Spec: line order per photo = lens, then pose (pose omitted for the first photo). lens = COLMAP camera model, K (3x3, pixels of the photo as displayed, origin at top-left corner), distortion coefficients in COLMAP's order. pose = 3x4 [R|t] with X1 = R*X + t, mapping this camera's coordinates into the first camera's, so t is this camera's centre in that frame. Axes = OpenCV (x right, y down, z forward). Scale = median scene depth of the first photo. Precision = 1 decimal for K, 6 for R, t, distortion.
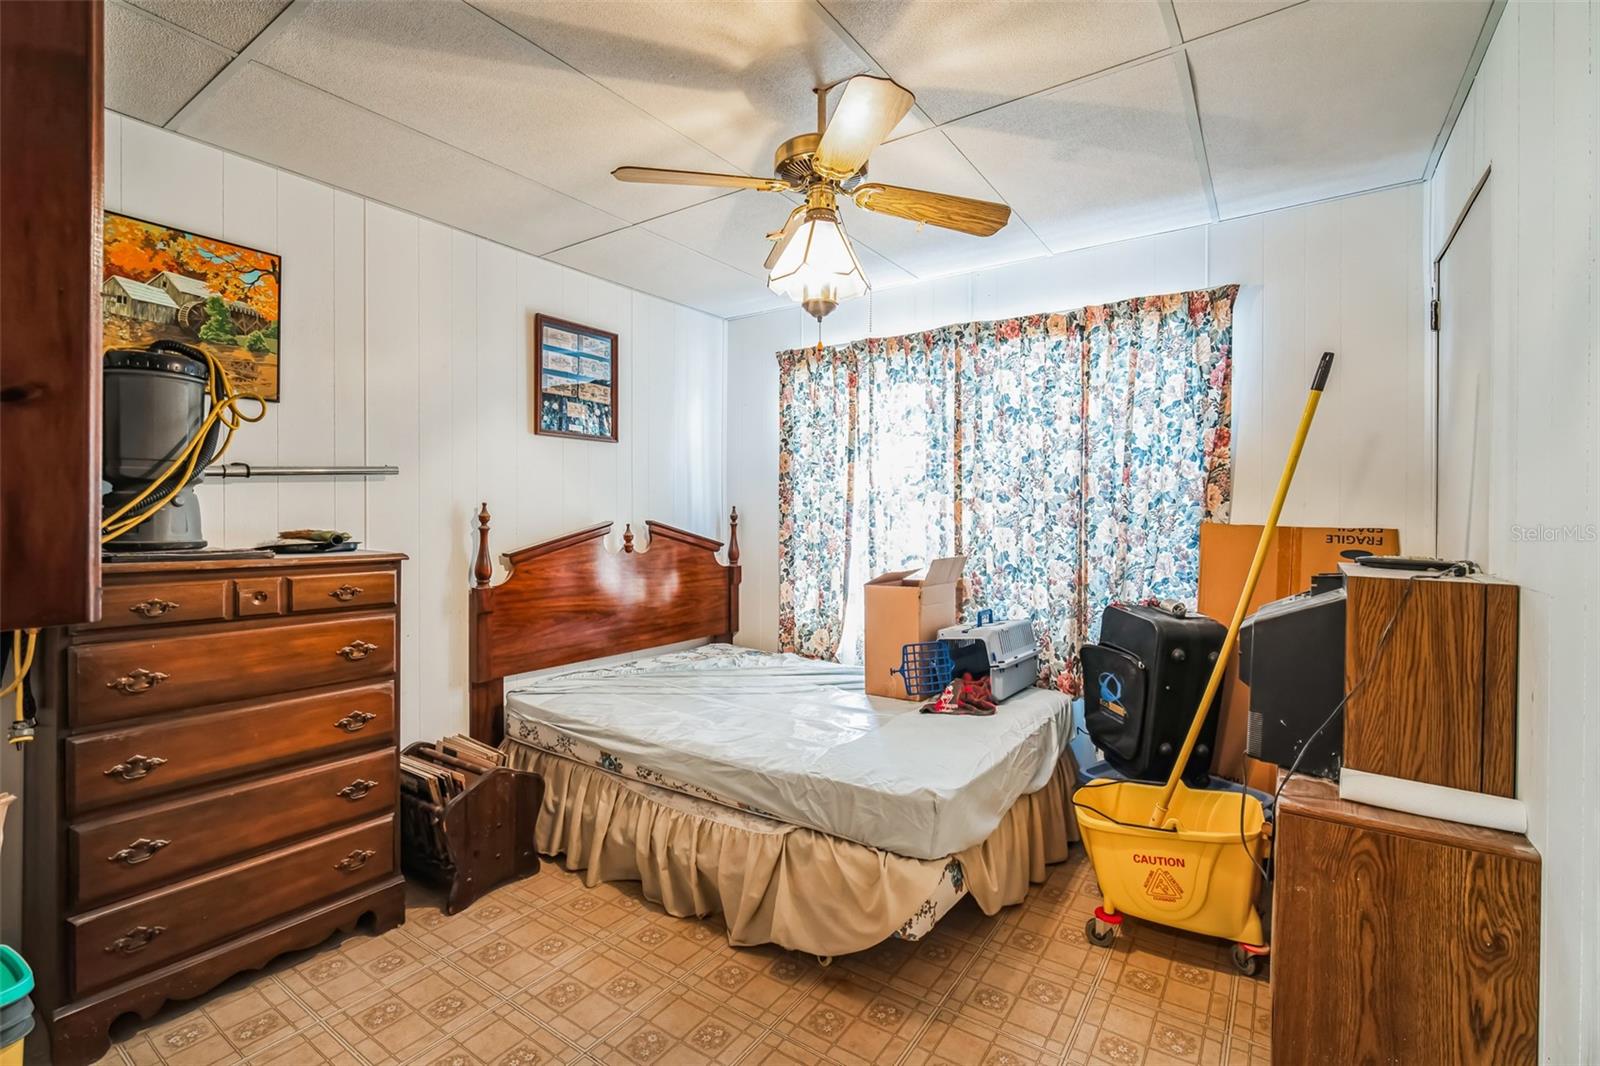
lens RADIAL K [[711.8, 0, 796.1], [0, 711.8, 524.4], [0, 0, 1]] dist [-0.011776, 0.002840]
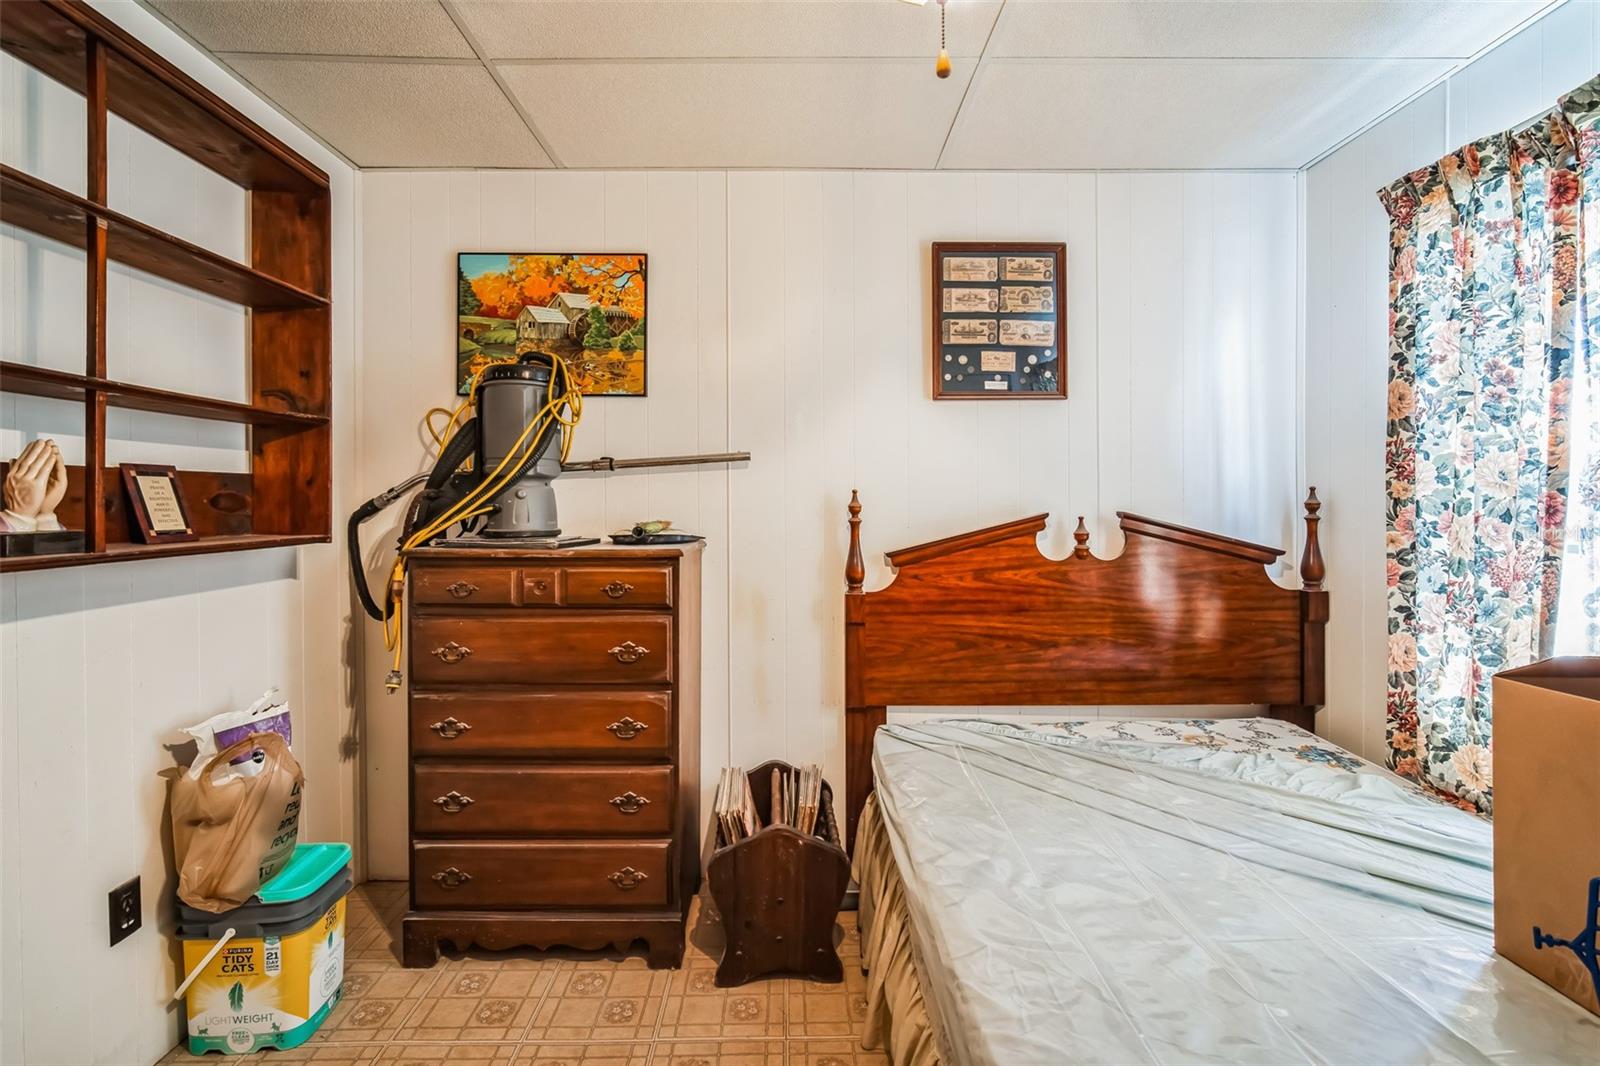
lens RADIAL K [[711.8, 0, 809.9], [0, 711.8, 510.3], [0, 0, 1]] dist [-0.011776, 0.002840]
pose [[0.584571, 0.002115, -0.811340, 0.180080], [-0.004946, 0.999987, -0.000957, -0.005223], [0.811327, 0.004573, 0.584574, 0.431142]]
